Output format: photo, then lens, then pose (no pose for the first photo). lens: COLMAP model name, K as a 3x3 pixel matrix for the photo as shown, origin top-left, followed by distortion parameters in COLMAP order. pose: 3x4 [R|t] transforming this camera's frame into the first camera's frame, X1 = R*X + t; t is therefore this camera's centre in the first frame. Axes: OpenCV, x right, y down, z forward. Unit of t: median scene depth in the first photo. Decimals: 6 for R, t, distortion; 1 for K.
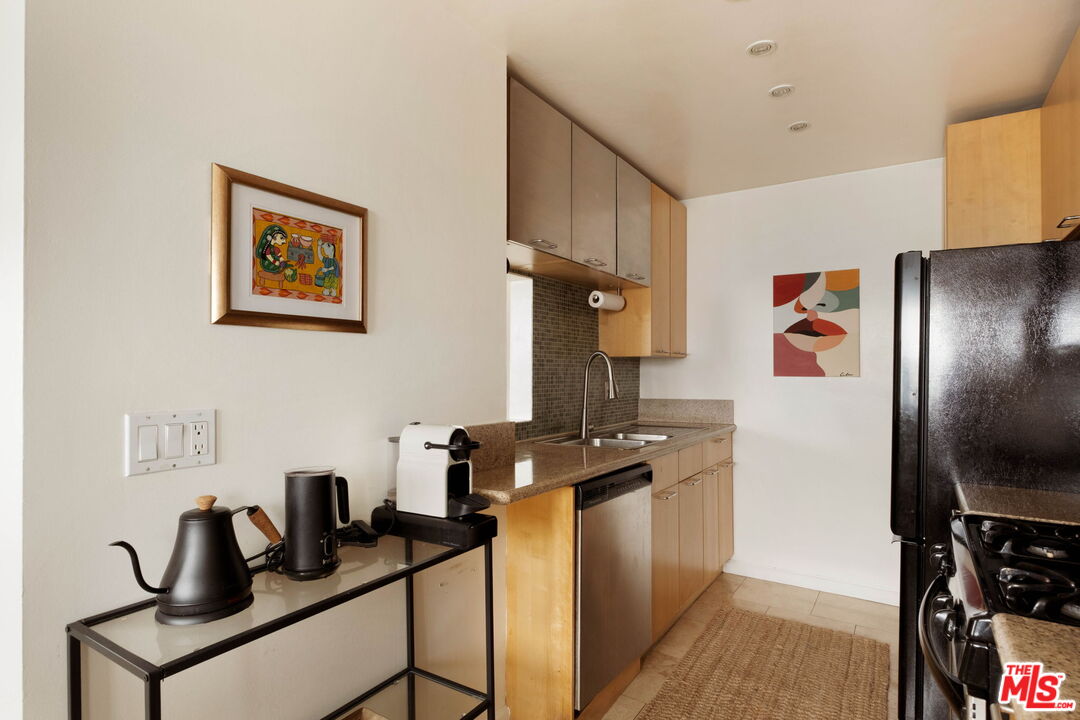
lens RADIAL K [[567.6, 0, 539.6], [0, 567.6, 362.4], [0, 0, 1]] dist [-0.014604, 0.004749]
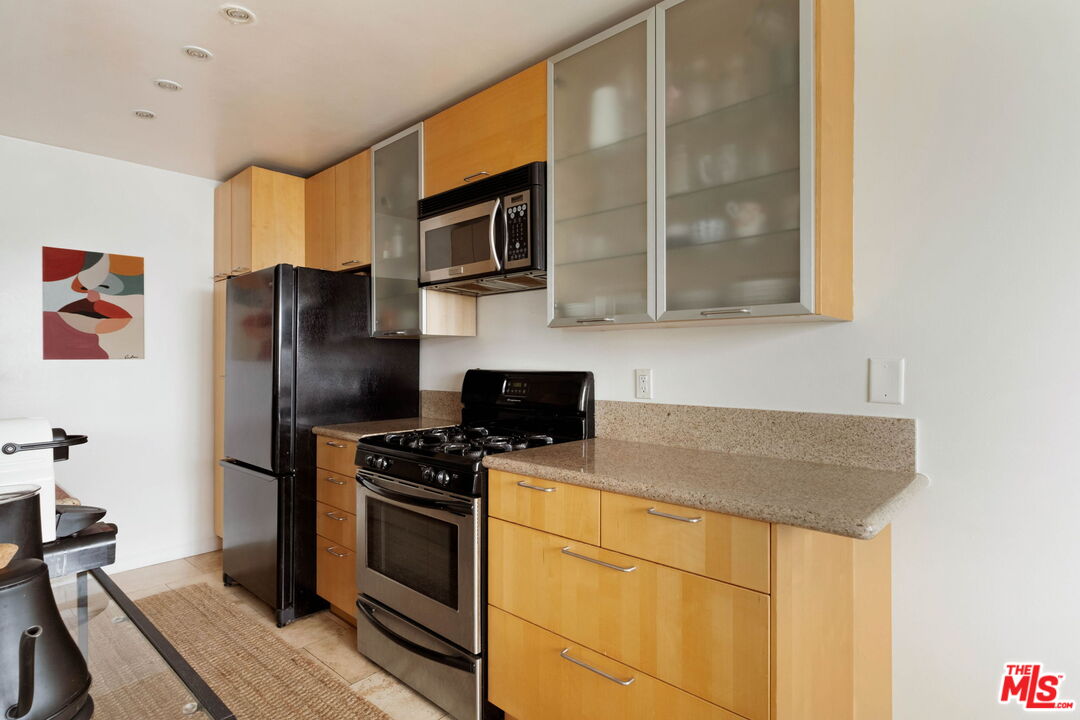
lens RADIAL K [[567.6, 0, 512.5], [0, 567.6, 356.4], [0, 0, 1]] dist [-0.014604, 0.004749]
pose [[0.192258, 0.000915, 0.981344, -0.328906], [-0.012385, 0.999922, 0.001494, 0.009812], [-0.981266, -0.012441, 0.192254, 0.110269]]
